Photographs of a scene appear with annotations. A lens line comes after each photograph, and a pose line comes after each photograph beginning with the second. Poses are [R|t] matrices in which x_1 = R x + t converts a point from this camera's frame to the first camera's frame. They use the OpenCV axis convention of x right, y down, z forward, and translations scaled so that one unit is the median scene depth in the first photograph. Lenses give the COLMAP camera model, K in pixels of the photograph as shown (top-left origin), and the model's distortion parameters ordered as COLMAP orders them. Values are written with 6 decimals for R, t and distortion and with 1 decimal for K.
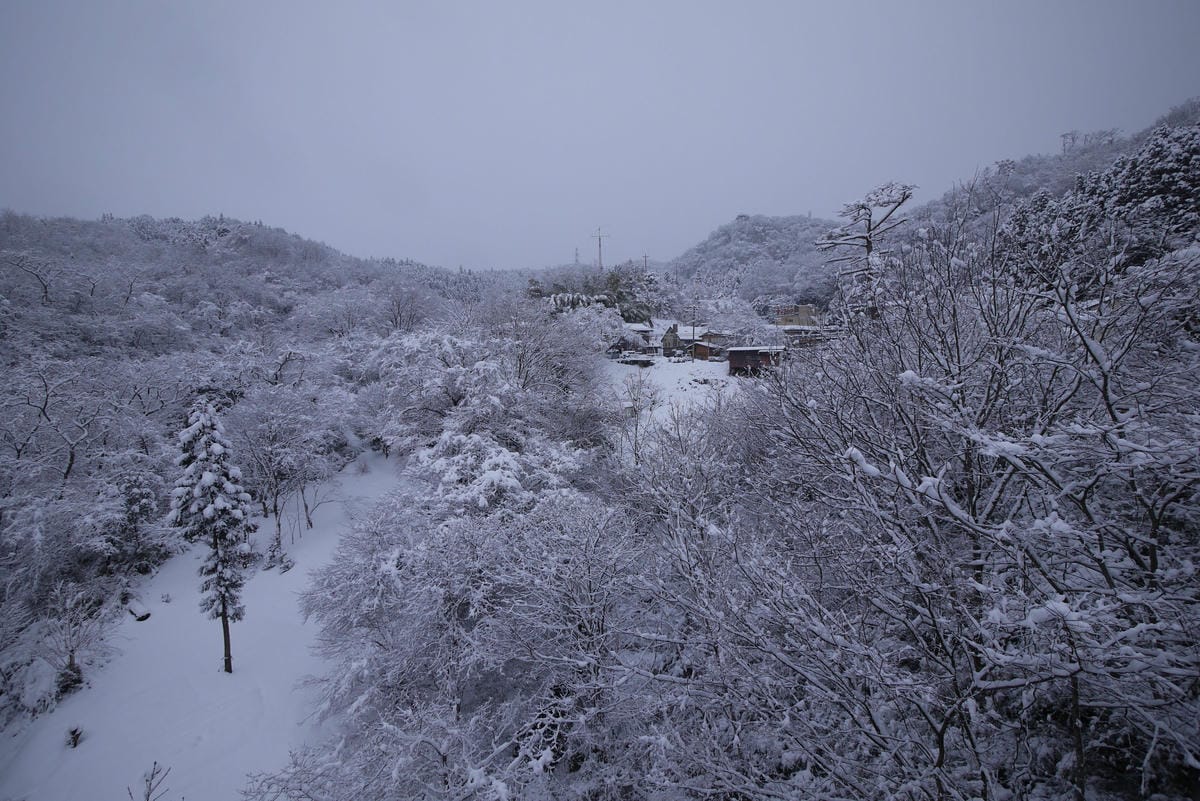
lens RADIAL K [[496.0, 0, 596.8], [0, 496.0, 394.6], [0, 0, 1]] dist [-0.000708, 0.000057]
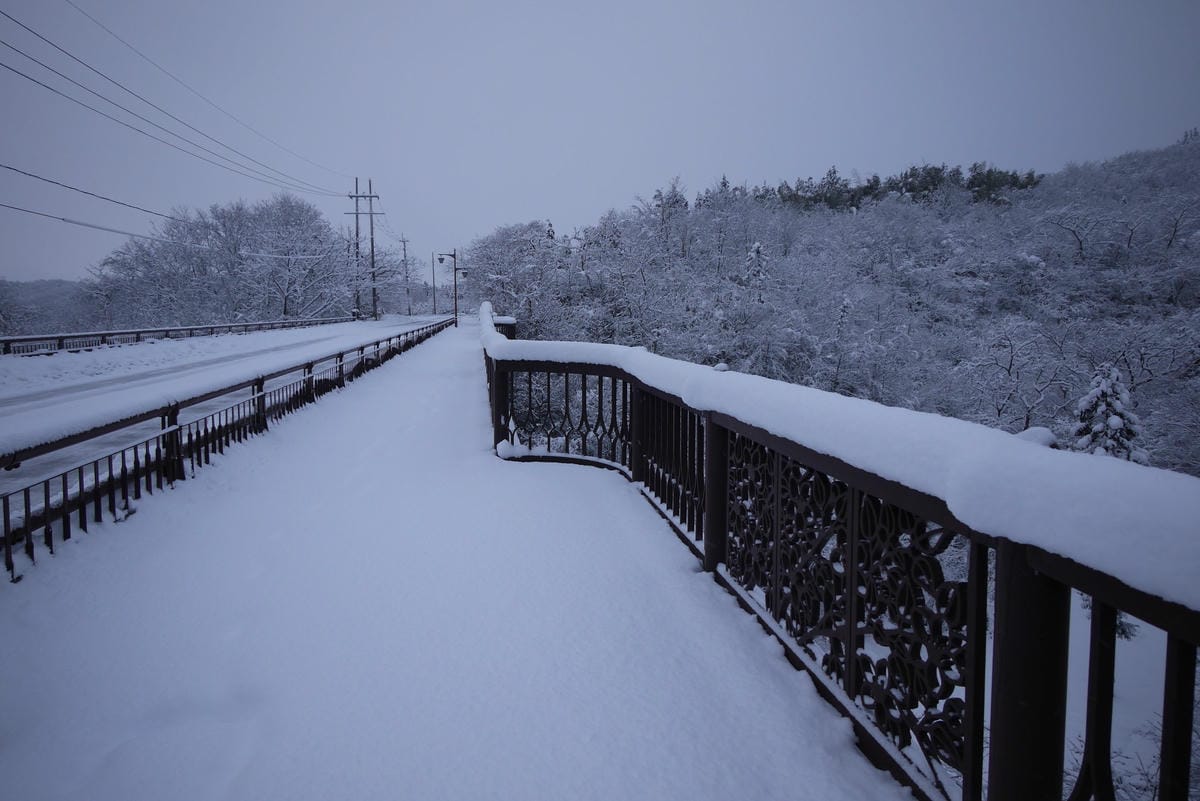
lens RADIAL K [[790.2, 0, 600.0], [0, 790.2, 400.5], [0, 0, 1]] dist [0.000076, 0.000174]
pose [[0.074222, 0.063849, -0.995196, 0.285304], [-0.036712, 0.997447, 0.061255, 0.014457], [0.996566, 0.031989, 0.076377, 0.024237]]
